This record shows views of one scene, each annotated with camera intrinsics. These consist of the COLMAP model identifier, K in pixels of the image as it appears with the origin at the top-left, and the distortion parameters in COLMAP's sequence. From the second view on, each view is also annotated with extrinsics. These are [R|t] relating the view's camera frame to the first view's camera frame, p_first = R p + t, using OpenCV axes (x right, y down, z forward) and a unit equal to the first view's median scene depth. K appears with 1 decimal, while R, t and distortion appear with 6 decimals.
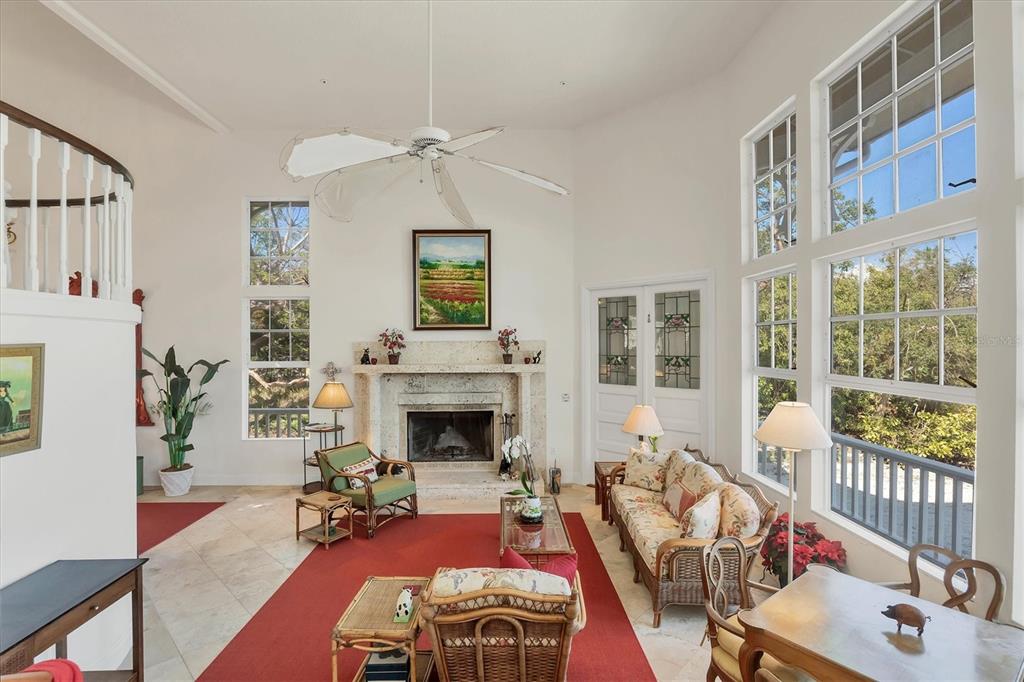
lens RADIAL K [[485.1, 0, 512.1], [0, 485.1, 341.7], [0, 0, 1]] dist [-0.010328, 0.000901]
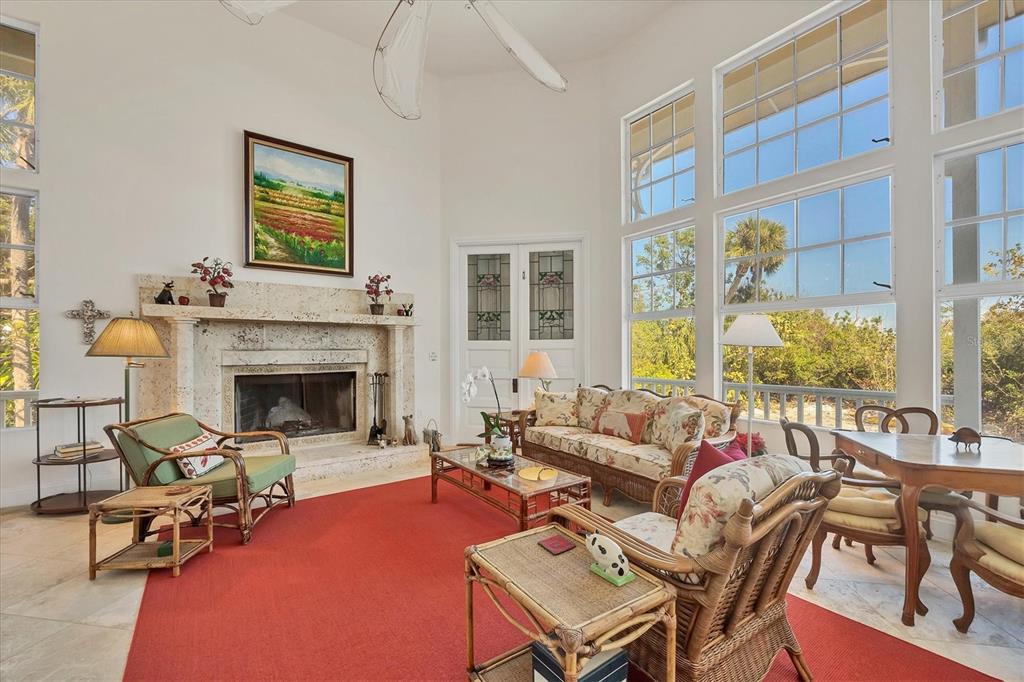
lens RADIAL K [[422.1, 0, 517.1], [0, 422.1, 347.1], [0, 0, 1]] dist [0.000042, -0.000569]
pose [[0.818924, 0.006961, 0.573859, -0.237988], [-0.002433, 0.999960, -0.008658, 0.108112], [-0.573897, 0.005694, 0.818908, 0.239237]]
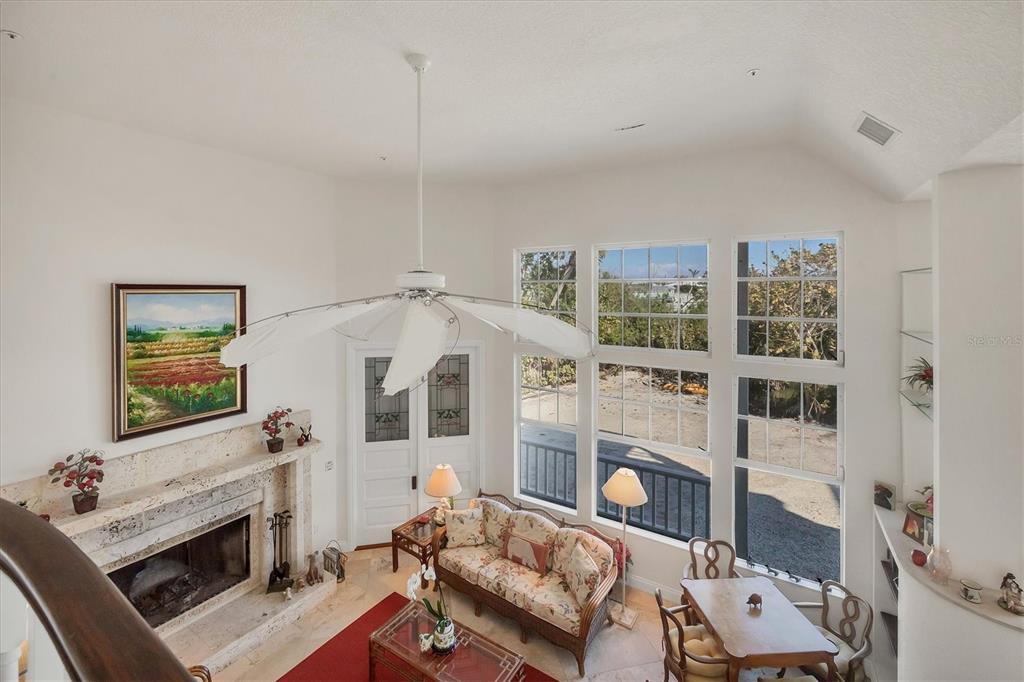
lens RADIAL K [[422.1, 0, 511.8], [0, 422.1, 293.6], [0, 0, 1]] dist [0.000042, -0.000569]
pose [[0.557977, 0.003751, 0.829848, -0.384050], [0.000254, 0.999989, -0.004691, -0.221232], [-0.829857, 0.002828, 0.557970, 0.264662]]
